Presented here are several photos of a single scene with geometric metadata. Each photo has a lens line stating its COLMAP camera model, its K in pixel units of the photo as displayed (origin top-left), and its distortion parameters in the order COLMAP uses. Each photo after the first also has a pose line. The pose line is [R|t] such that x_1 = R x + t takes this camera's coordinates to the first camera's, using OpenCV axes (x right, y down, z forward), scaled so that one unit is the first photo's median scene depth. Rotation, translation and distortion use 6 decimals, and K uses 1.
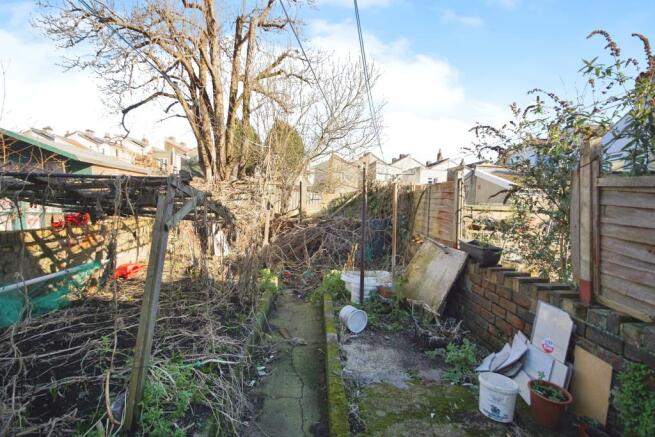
lens RADIAL K [[337.4, 0, 331.7], [0, 337.4, 224.3], [0, 0, 1]] dist [0.005152, 0.000639]
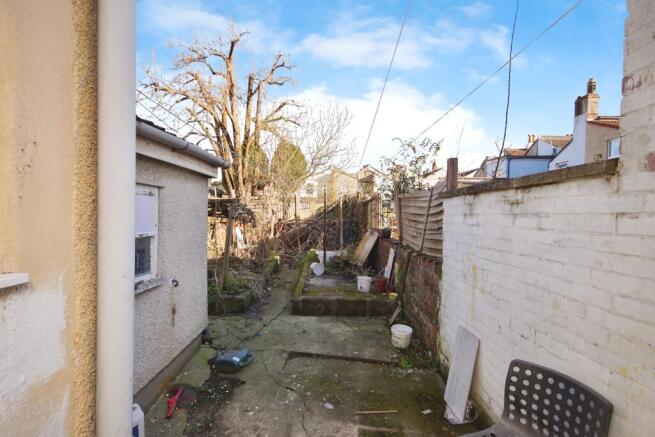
lens RADIAL K [[337.4, 0, 324.5], [0, 337.4, 219.2], [0, 0, 1]] dist [0.005152, 0.000639]
pose [[0.998672, -0.026320, -0.044299, 0.078860], [0.024310, 0.998676, -0.045328, 0.034848], [0.045433, 0.044191, 0.997989, -0.364085]]
